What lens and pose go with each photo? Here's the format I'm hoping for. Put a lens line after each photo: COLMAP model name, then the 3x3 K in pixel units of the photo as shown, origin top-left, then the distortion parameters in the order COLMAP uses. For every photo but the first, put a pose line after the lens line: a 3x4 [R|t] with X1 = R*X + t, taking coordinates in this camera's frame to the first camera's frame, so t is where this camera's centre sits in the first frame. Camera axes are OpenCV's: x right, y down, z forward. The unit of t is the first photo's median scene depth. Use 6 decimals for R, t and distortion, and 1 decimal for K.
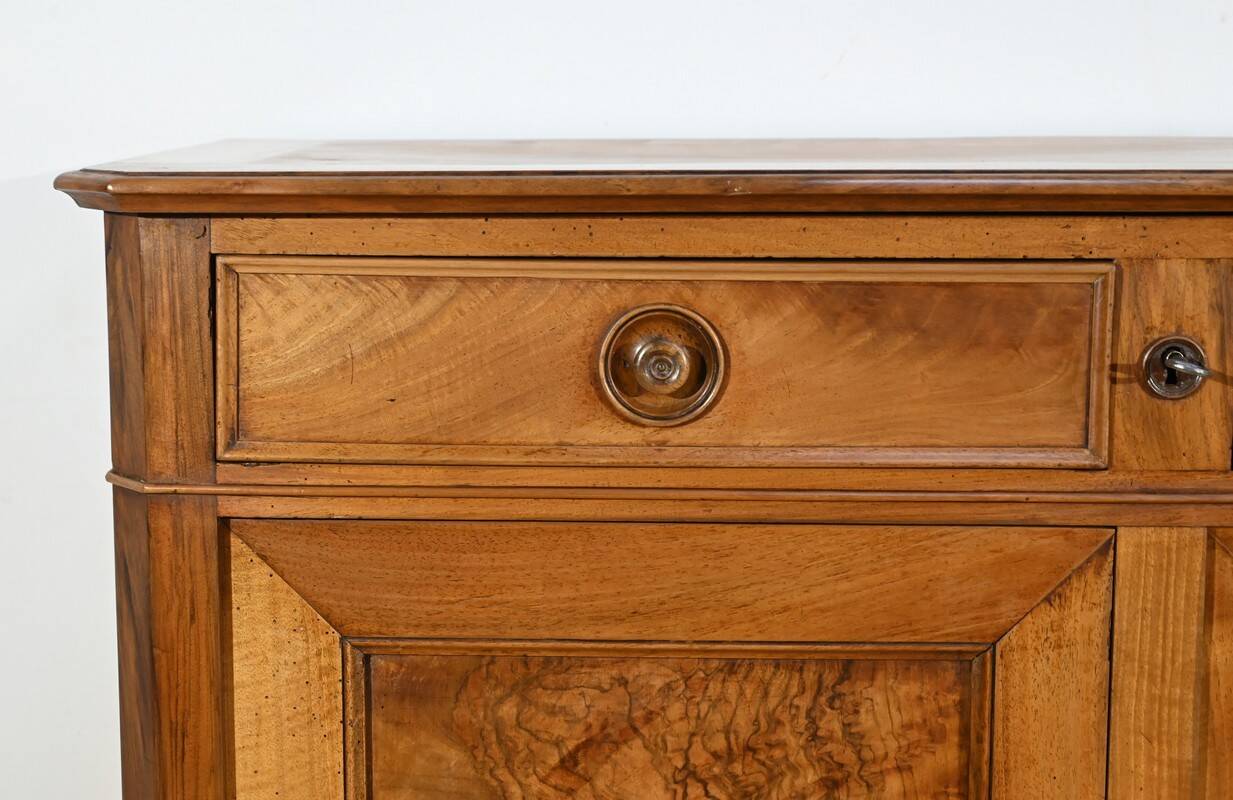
lens RADIAL K [[2110.8, 0, 588.2], [0, 2110.8, 446.1], [0, 0, 1]] dist [-0.002037, 0.000000]
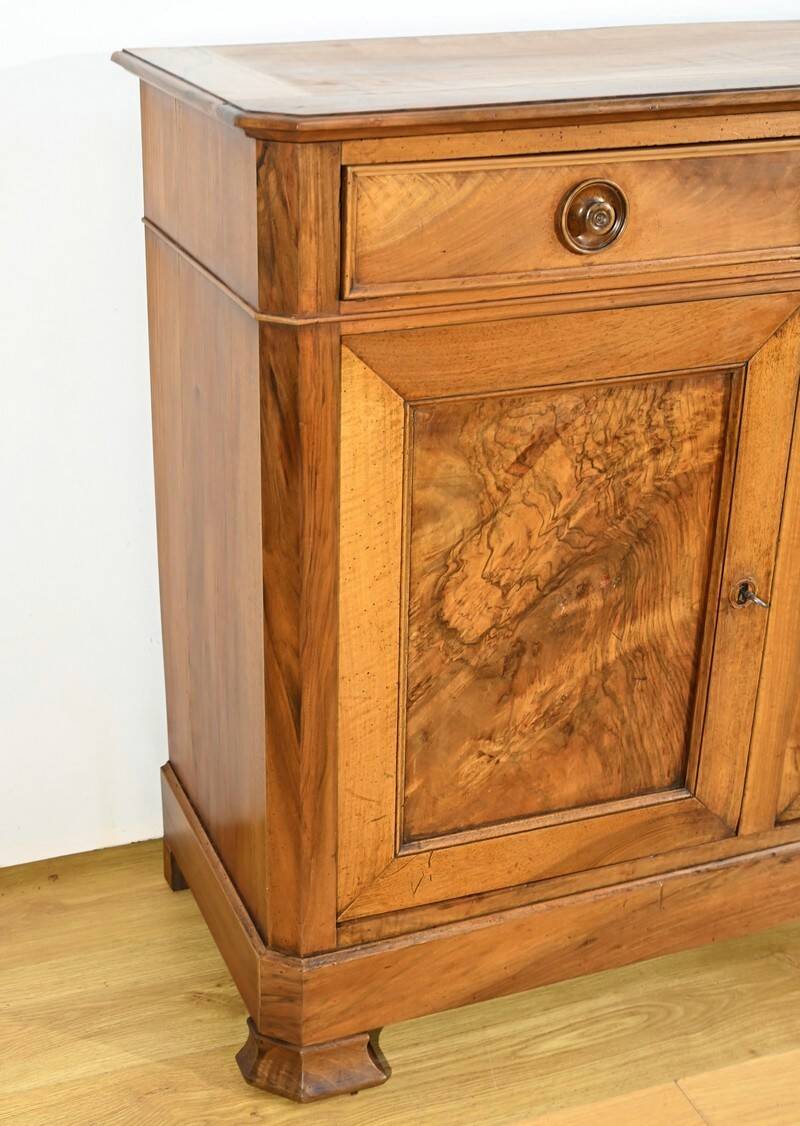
lens RADIAL K [[1567.9, 0, 321.2], [0, 1567.9, 632.0], [0, 0, 1]] dist [-0.001245, 0.000000]
pose [[0.926514, -0.168249, 0.336548, -0.625340], [0.062776, 0.951039, 0.302627, -0.112436], [-0.370987, -0.259261, 0.891713, -0.102152]]
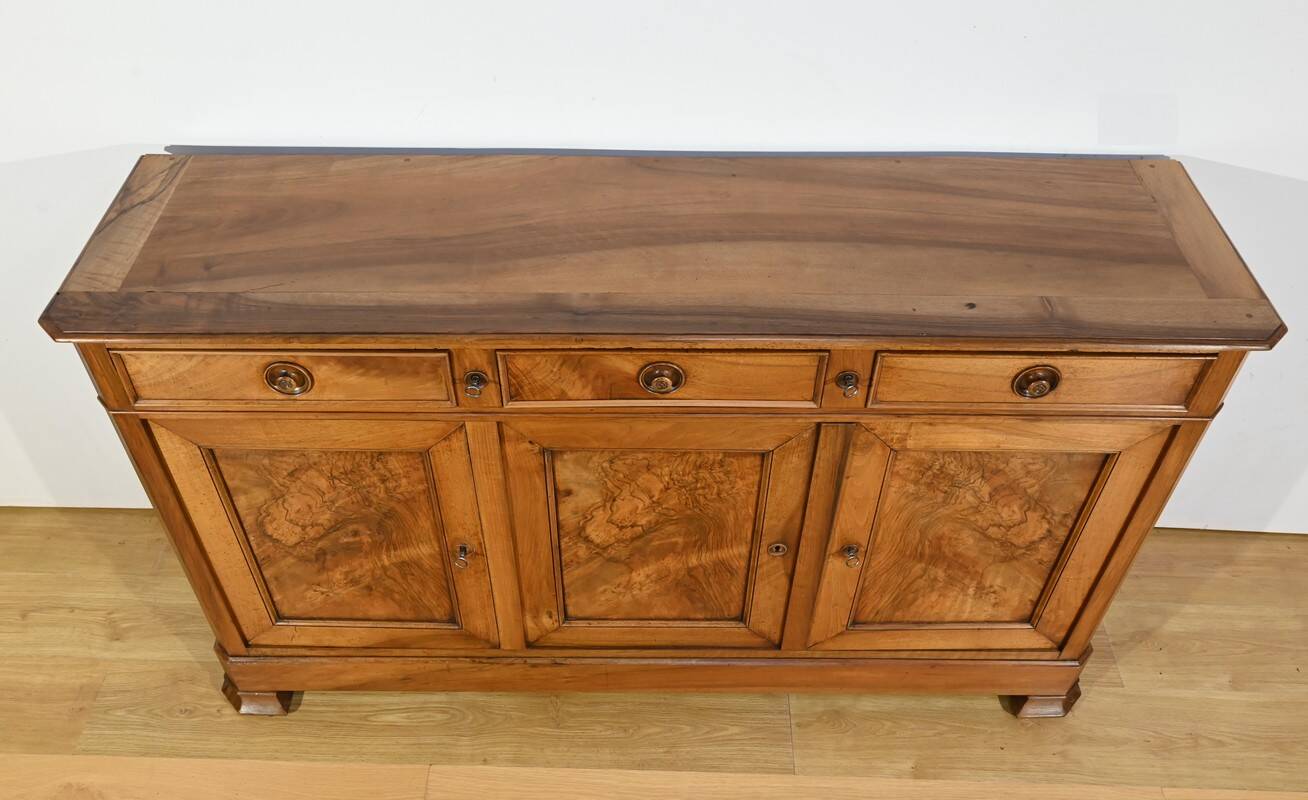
lens RADIAL K [[1019.4, 0, 636.9], [0, 1019.4, 376.2], [0, 0, 1]] dist [0.017645, 0.004548]
pose [[0.999637, -0.013453, 0.023364, 0.445996], [-0.001795, 0.831485, 0.555544, -0.760596], [-0.026901, -0.555384, 0.831159, -0.098991]]
